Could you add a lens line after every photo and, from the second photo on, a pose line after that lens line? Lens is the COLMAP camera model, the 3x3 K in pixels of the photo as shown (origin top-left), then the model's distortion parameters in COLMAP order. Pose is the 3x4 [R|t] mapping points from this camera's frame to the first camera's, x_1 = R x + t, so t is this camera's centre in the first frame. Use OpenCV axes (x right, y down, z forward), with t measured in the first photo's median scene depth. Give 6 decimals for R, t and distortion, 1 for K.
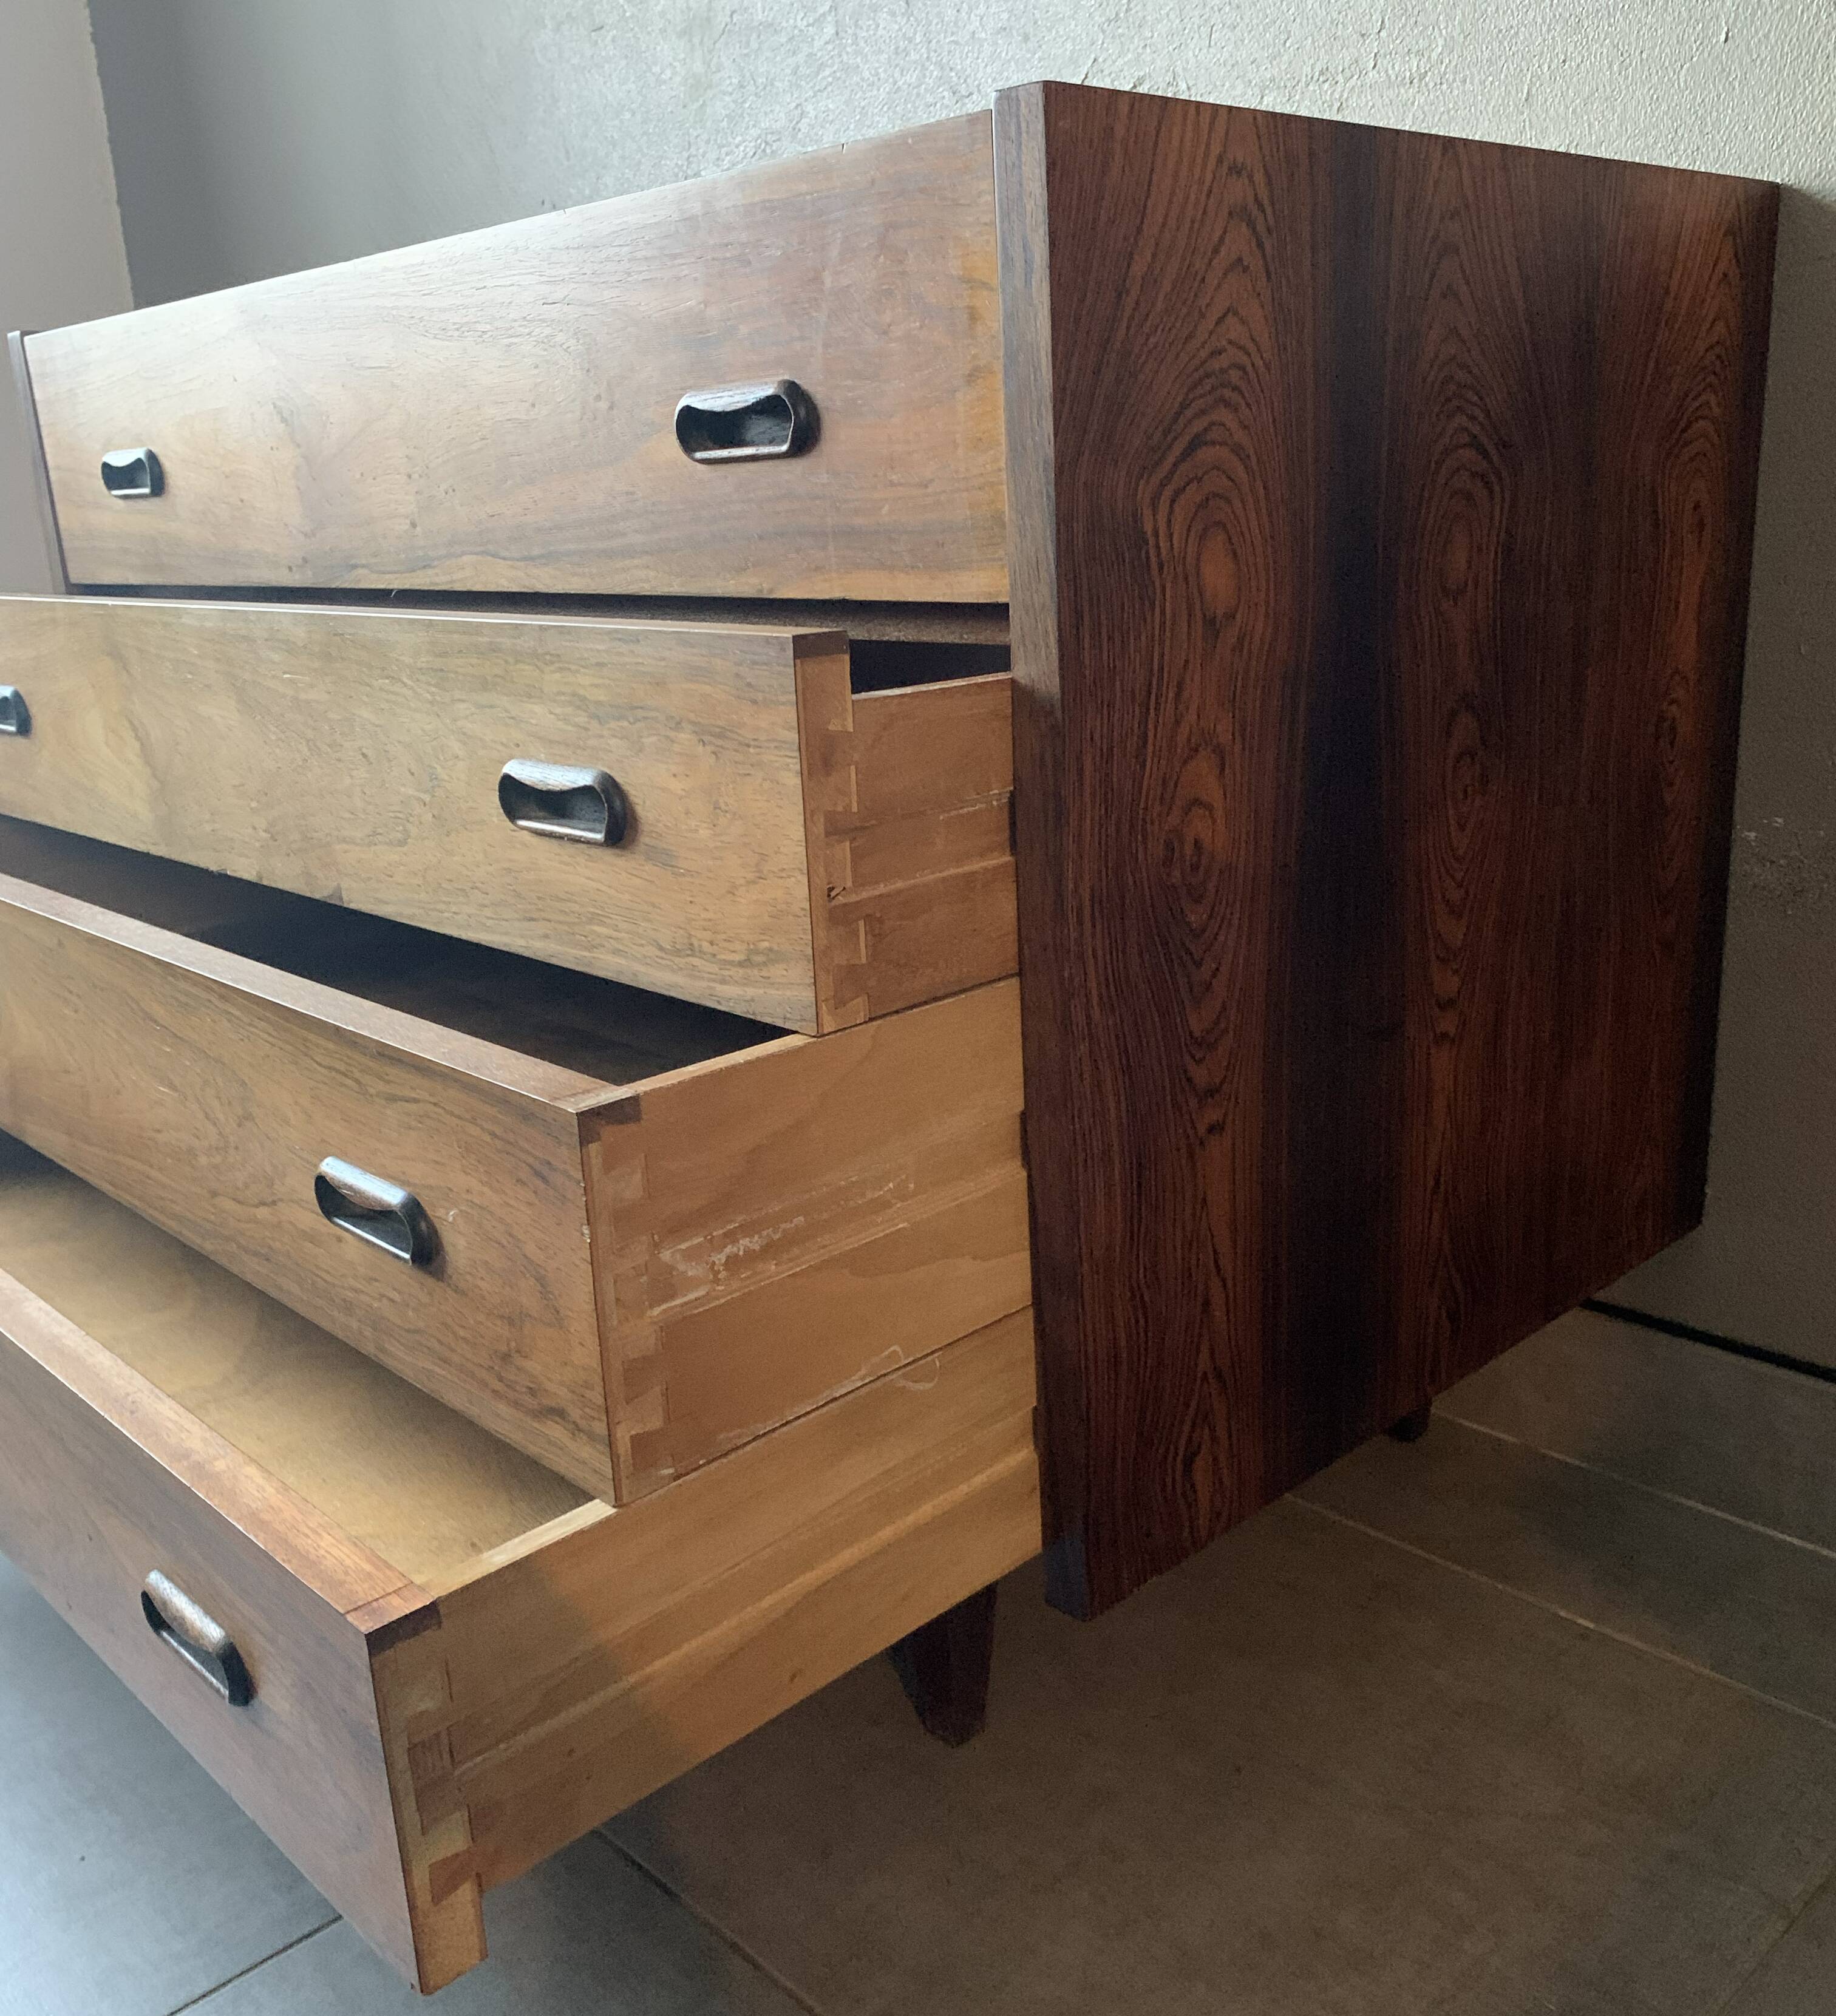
lens RADIAL K [[1890.0, 0, 905.7], [0, 1890.0, 1045.7], [0, 0, 1]] dist [0.061285, 0.000000]
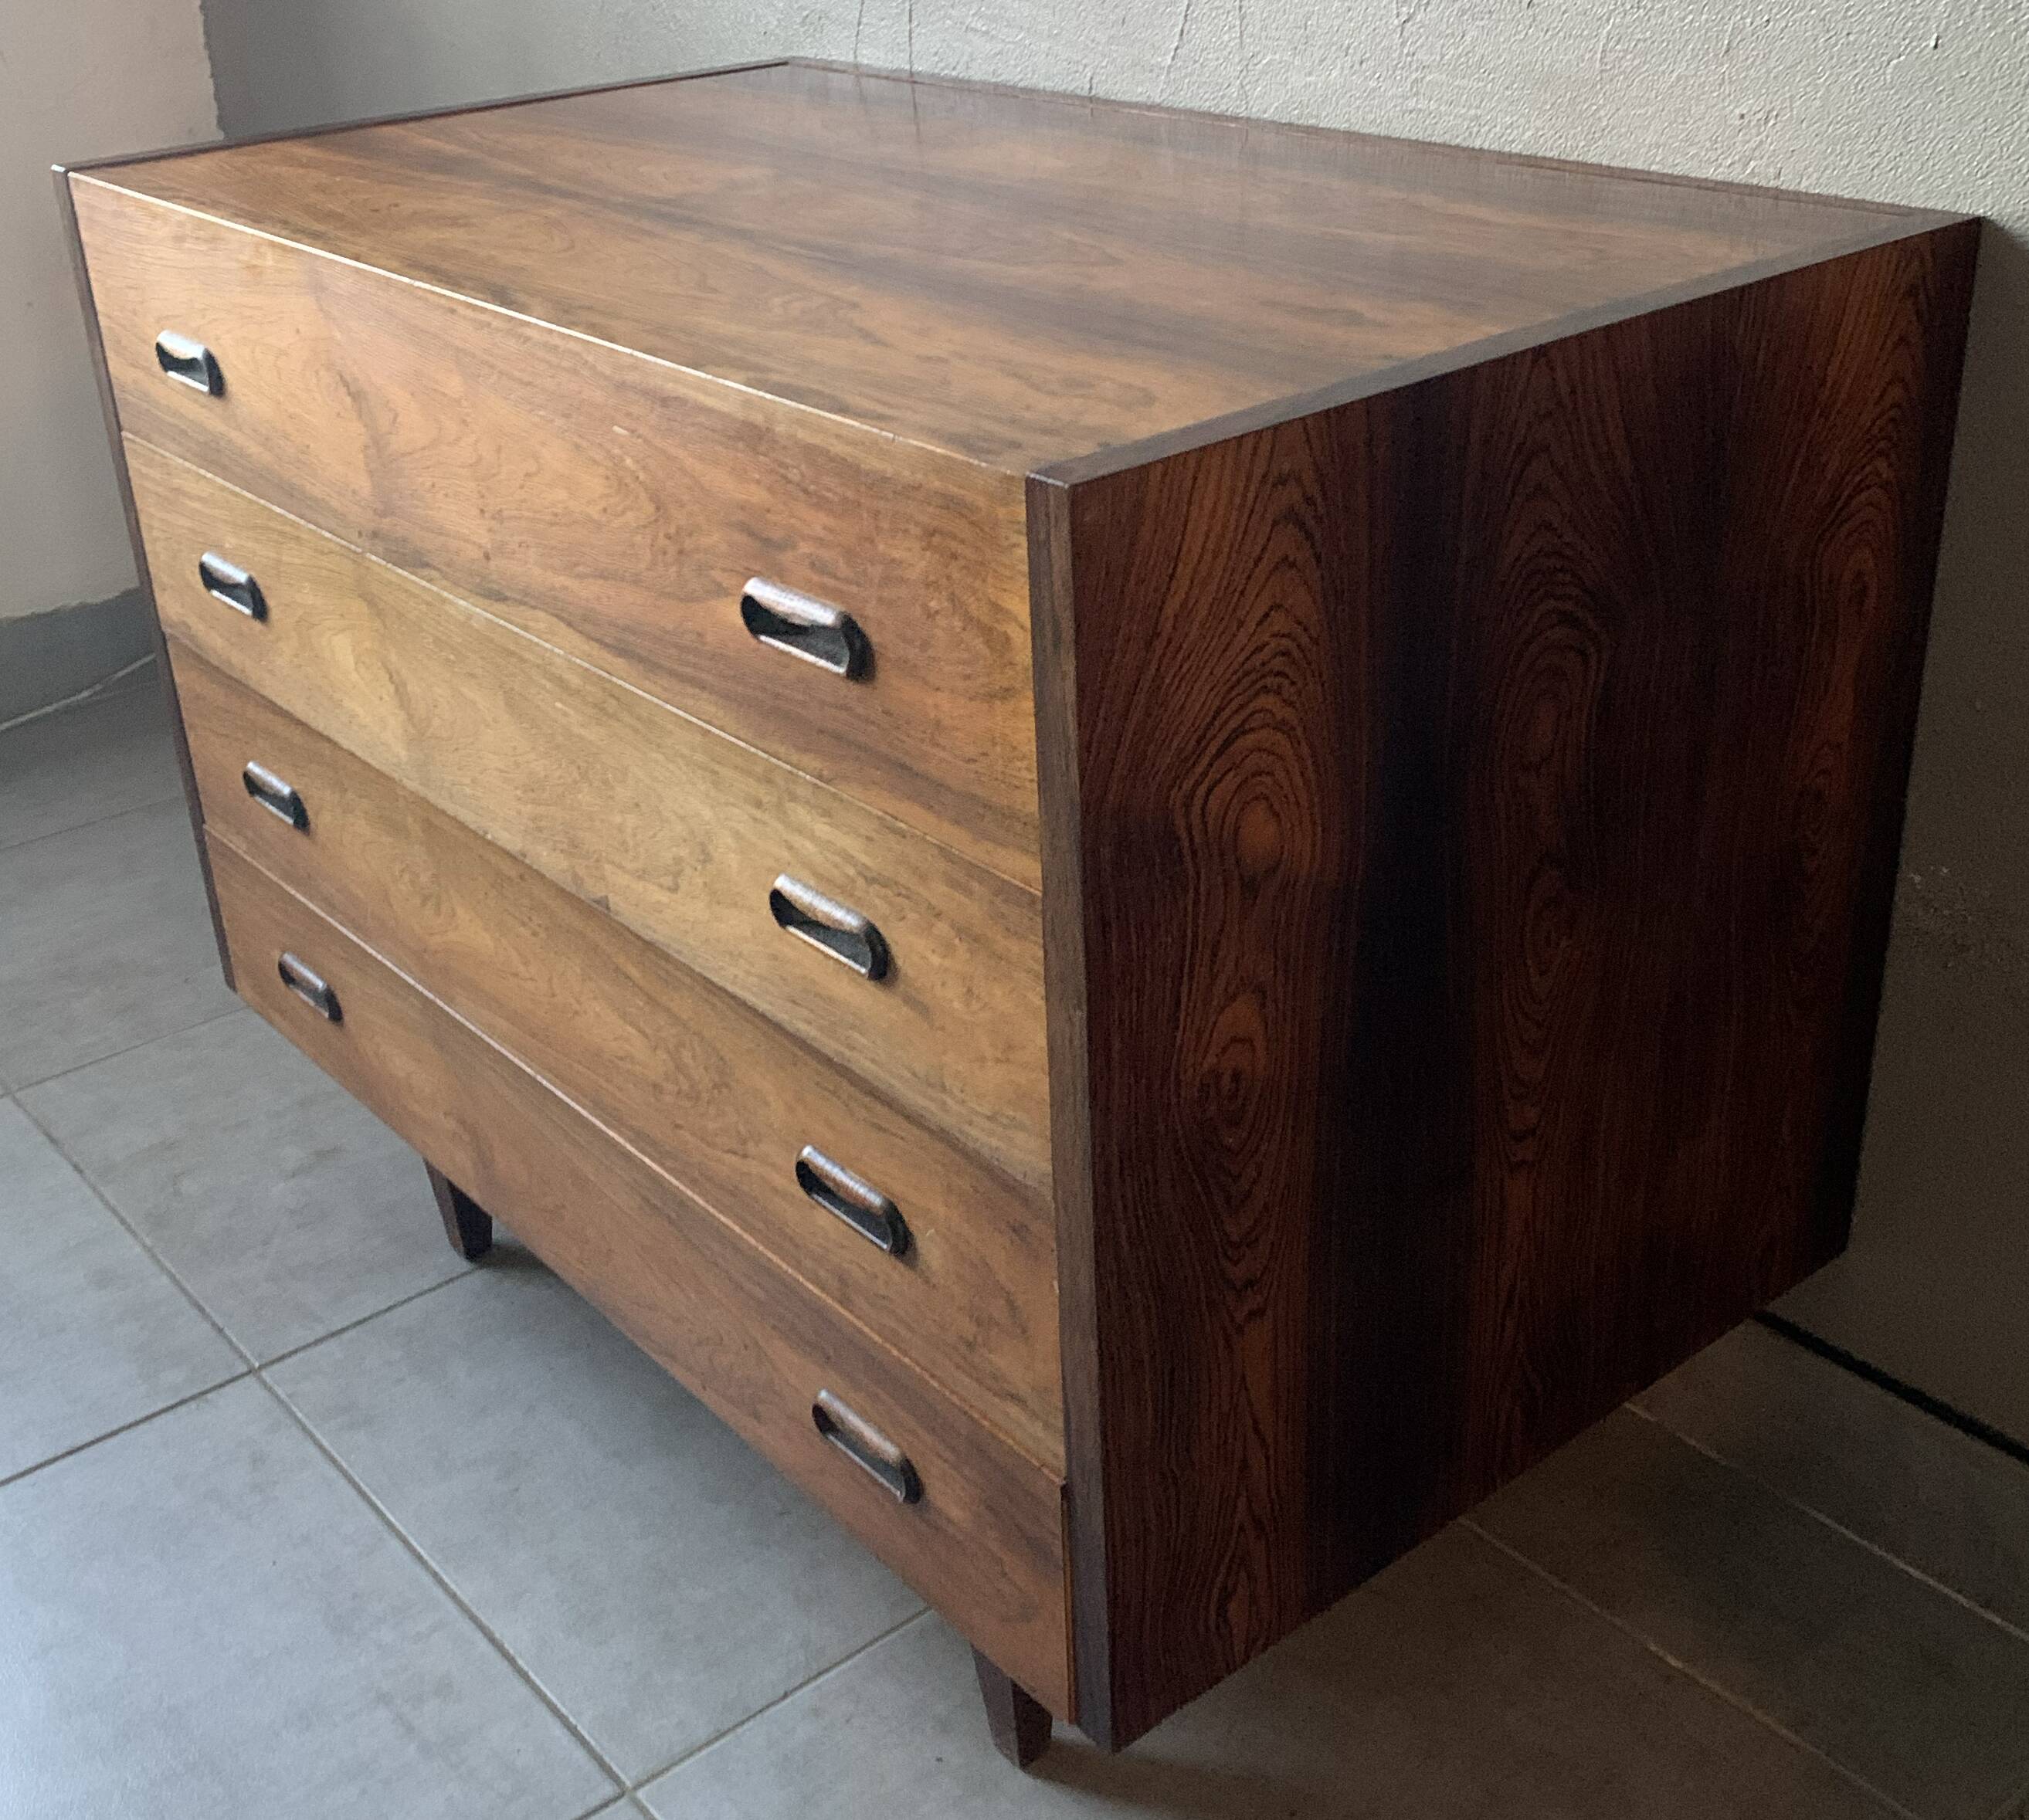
lens RADIAL K [[2391.2, 0, 996.3], [0, 2391.2, 865.9], [0, 0, 1]] dist [0.110376, 0.000000]
pose [[0.997532, 0.037083, -0.059619, 0.089481], [-0.026650, 0.985575, 0.167129, -0.392760], [0.064957, -0.165128, 0.984131, -0.238283]]
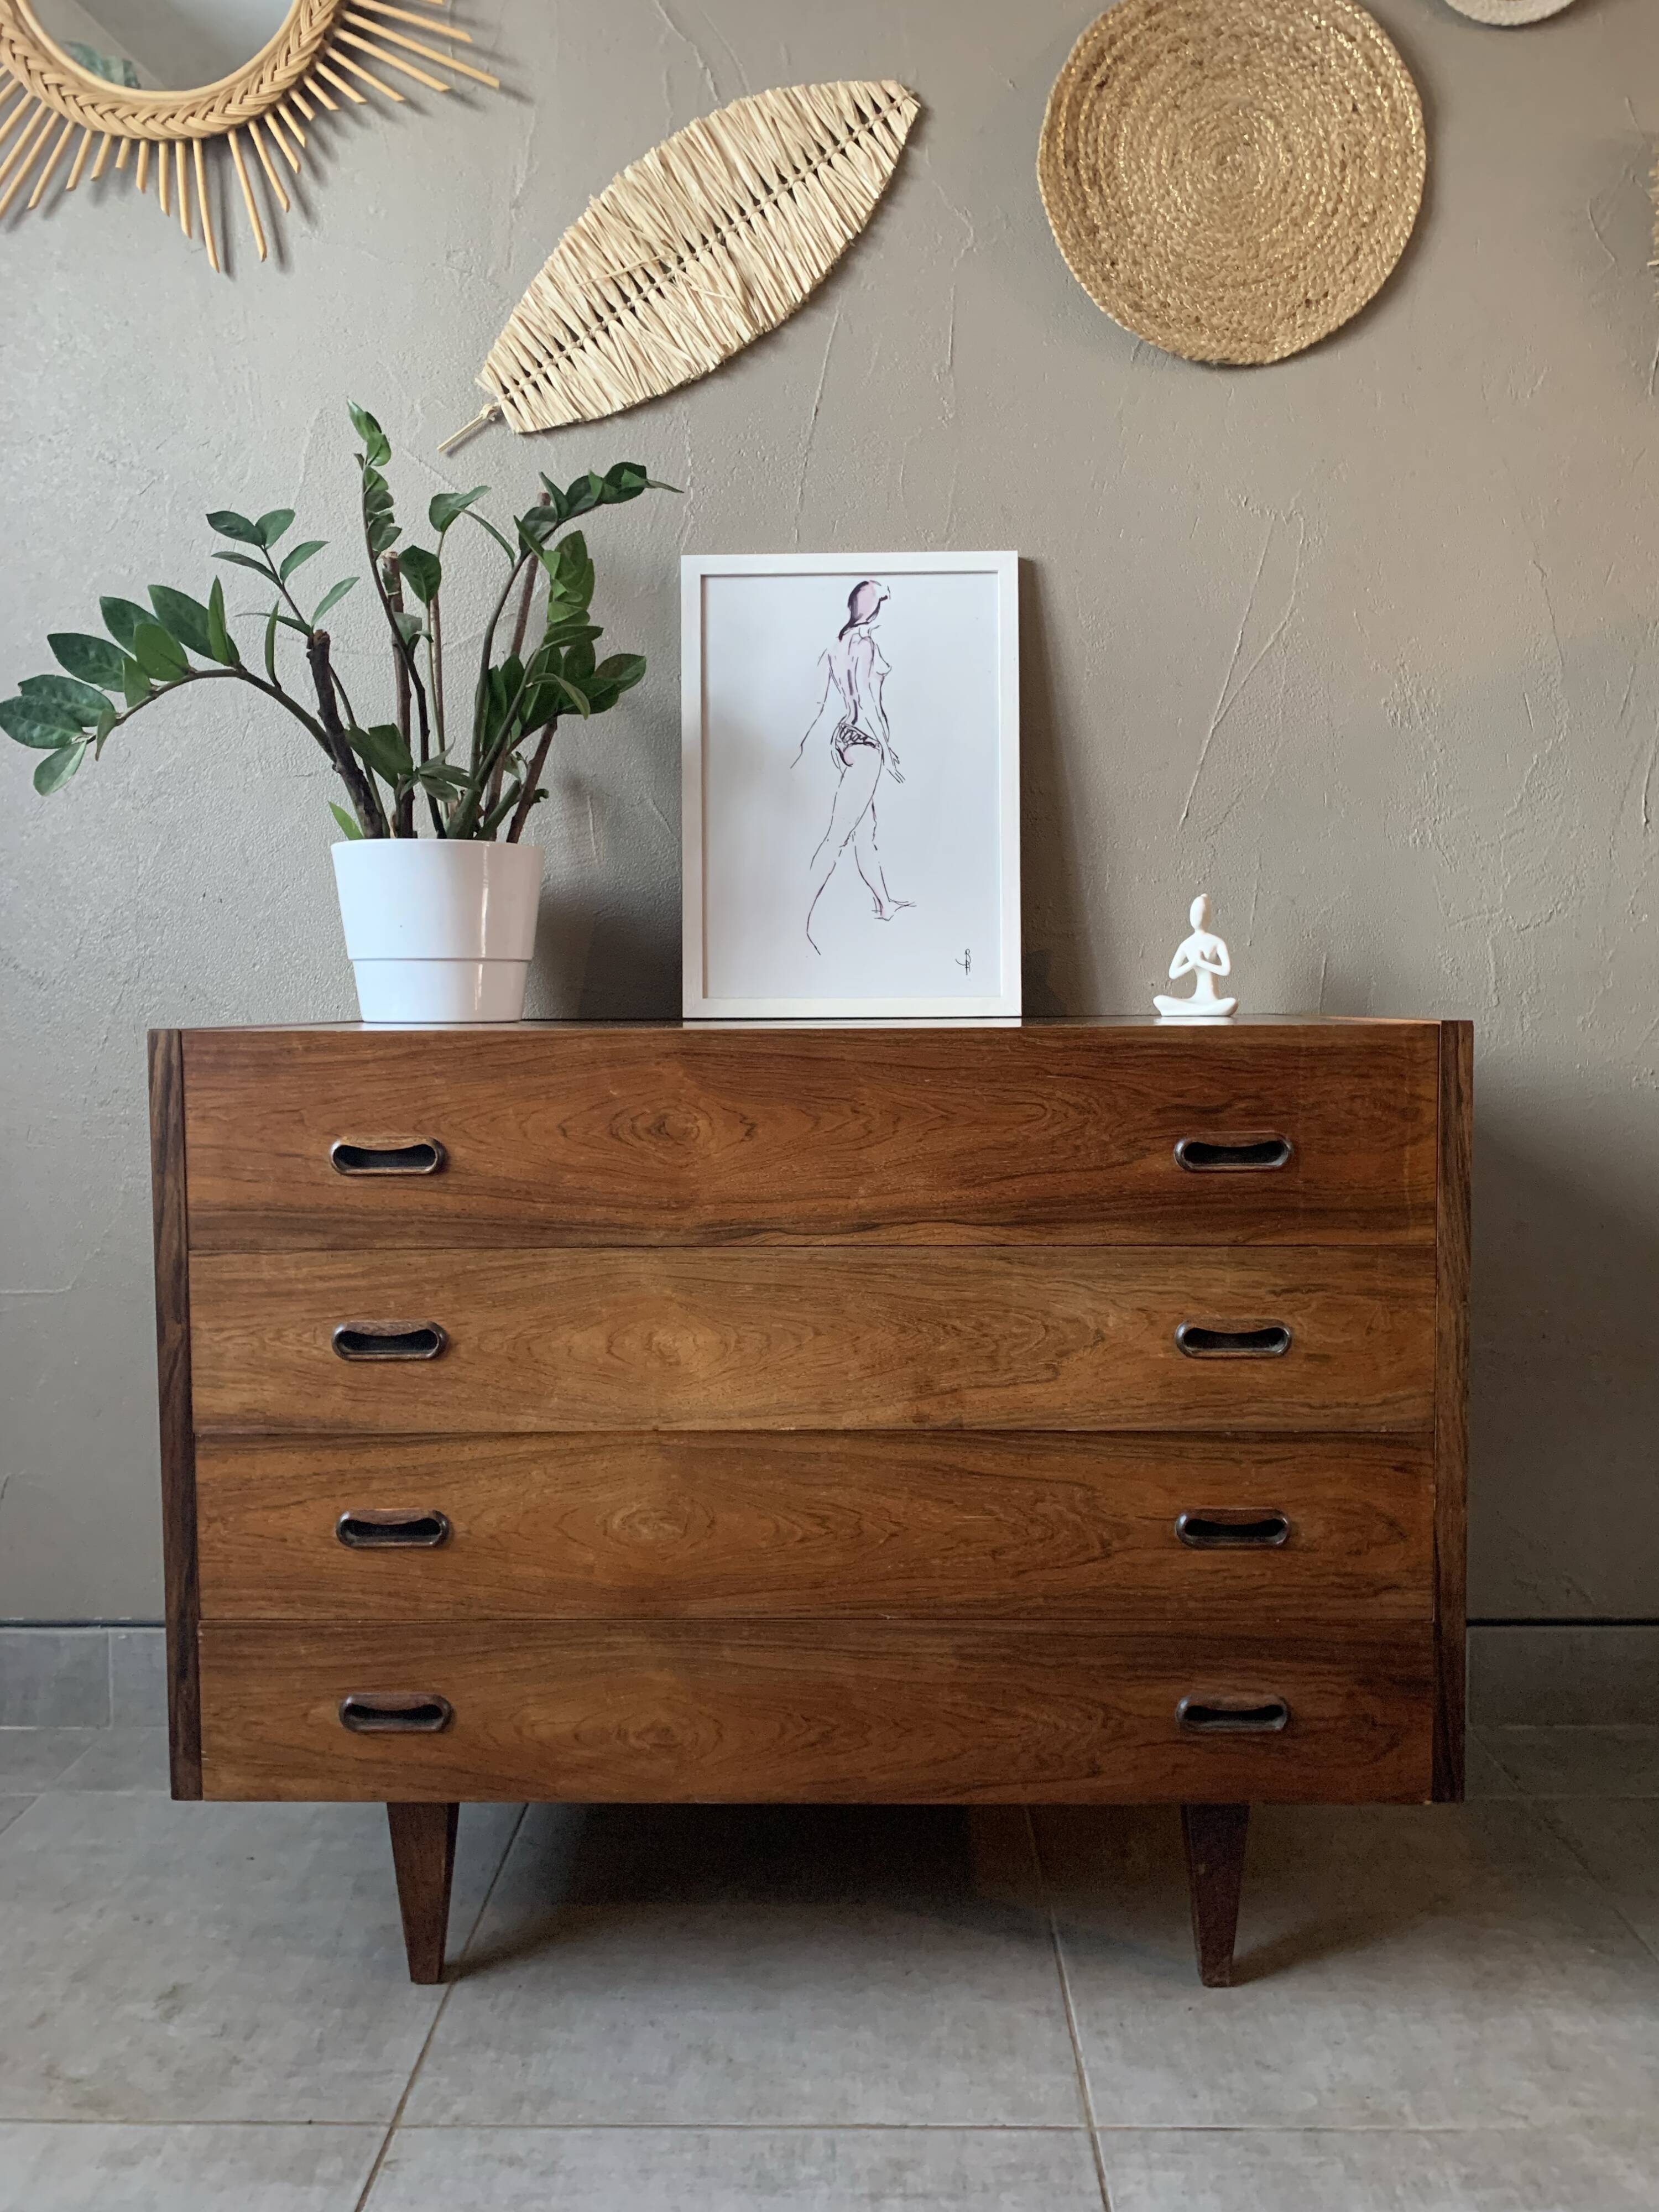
lens RADIAL K [[1718.6, 0, 831.8], [0, 1718.6, 1070.9], [0, 0, 1]] dist [0.052800, -0.056134]
pose [[0.693370, 0.008796, 0.720528, -1.433531], [0.177899, 0.966884, -0.182997, -0.161483], [-0.698276, 0.255066, 0.668844, 0.148879]]
